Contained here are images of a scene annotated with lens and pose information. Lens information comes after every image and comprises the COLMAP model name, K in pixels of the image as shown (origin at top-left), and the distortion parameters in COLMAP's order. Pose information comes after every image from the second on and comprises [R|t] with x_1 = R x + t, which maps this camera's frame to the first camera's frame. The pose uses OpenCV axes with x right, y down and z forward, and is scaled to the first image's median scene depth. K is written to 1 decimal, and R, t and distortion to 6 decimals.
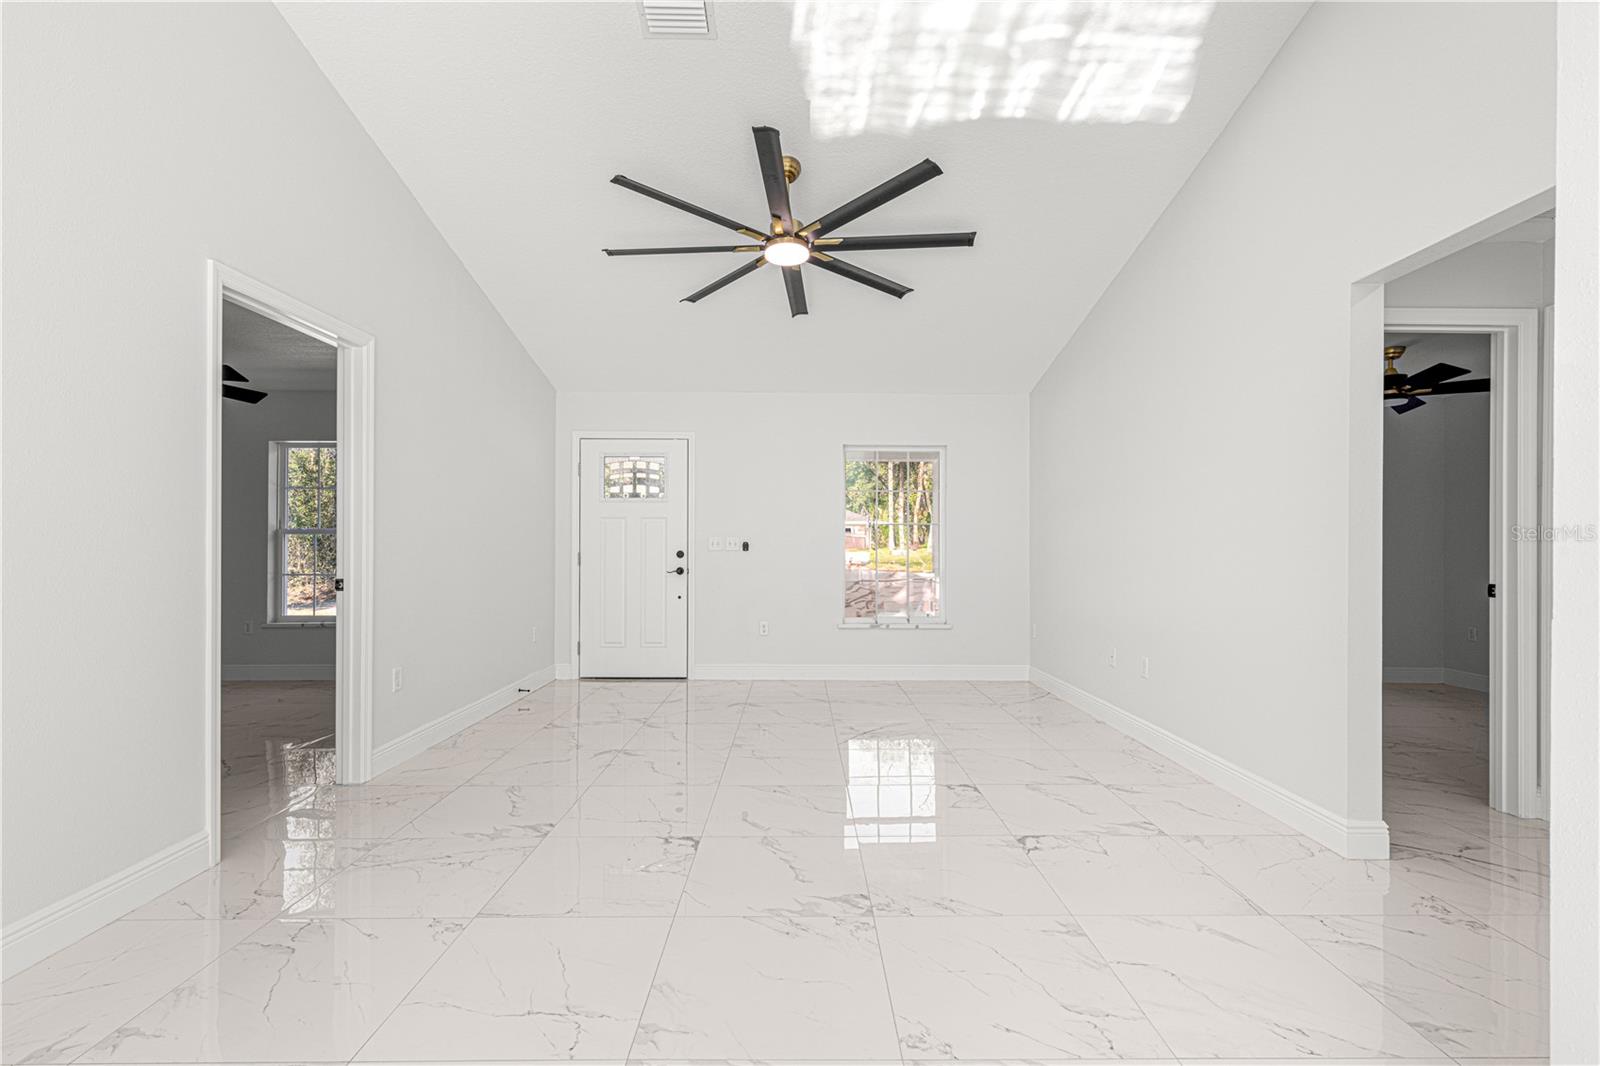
lens RADIAL K [[713.8, 0, 802.1], [0, 713.8, 538.7], [0, 0, 1]] dist [0.009599, -0.002711]
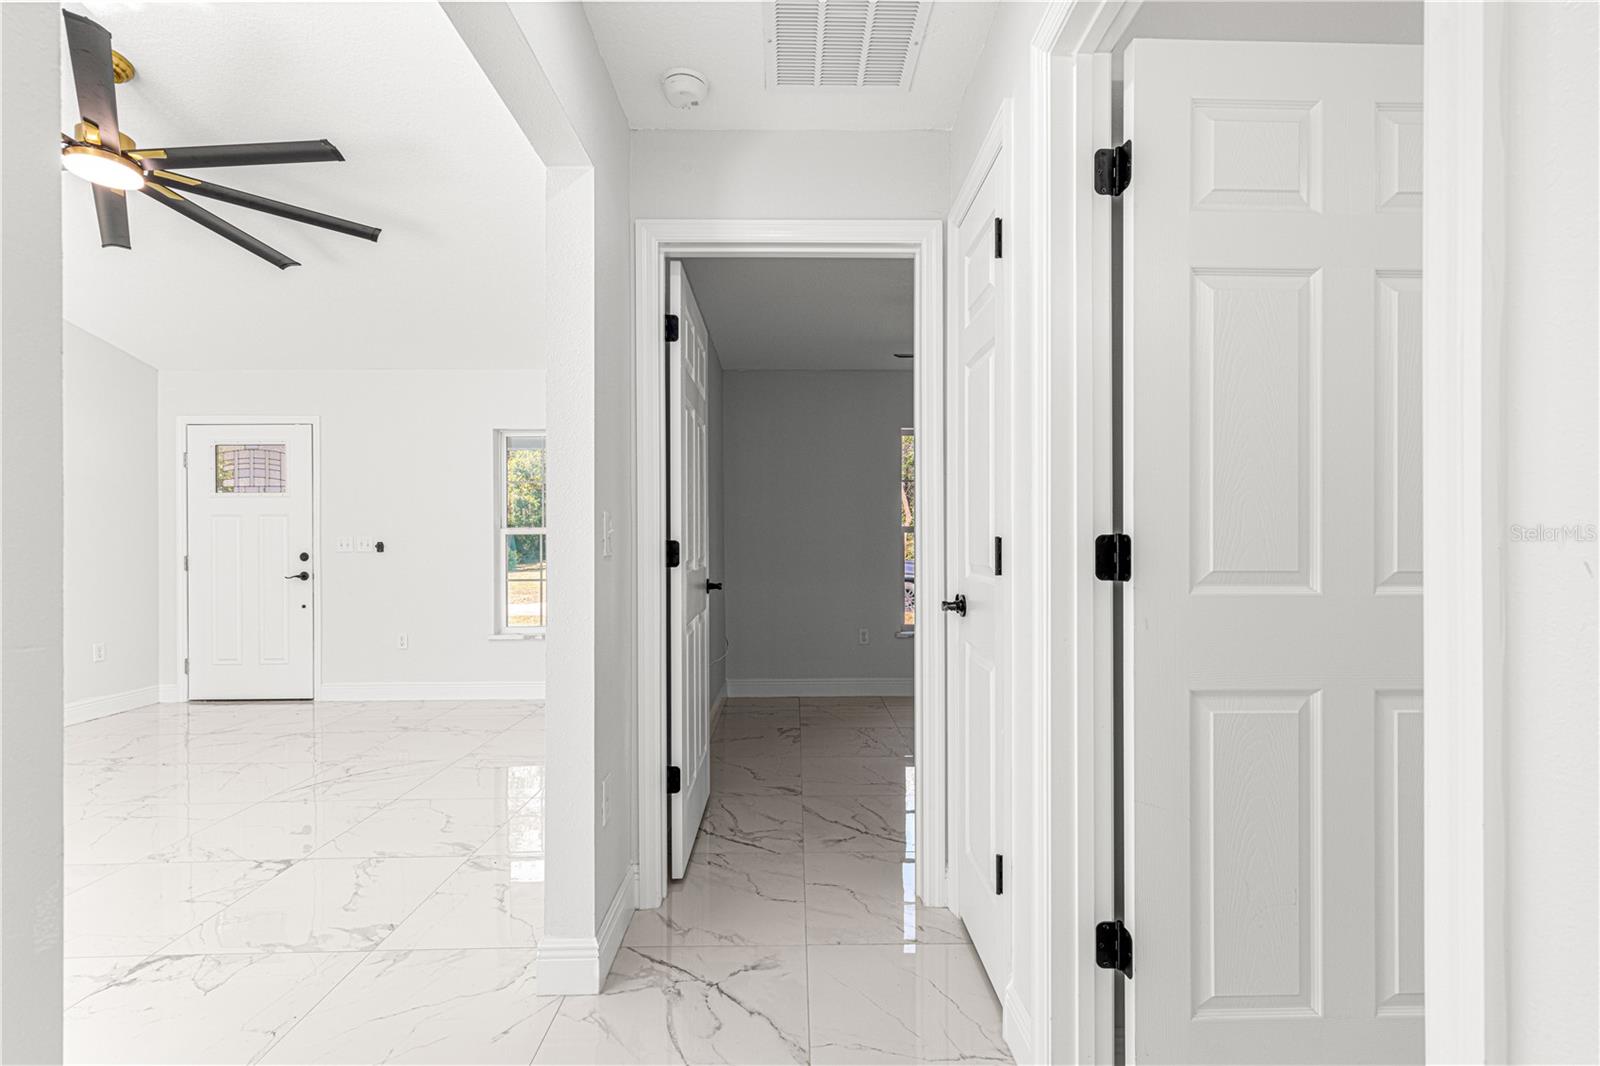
lens RADIAL K [[713.8, 0, 801.6], [0, 713.8, 540.2], [0, 0, 1]] dist [0.009599, -0.002711]
pose [[0.999934, -0.011340, -0.002072, 0.438297], [0.011358, 0.999894, 0.009143, 0.000573], [0.001968, -0.009166, 0.999956, 0.132424]]
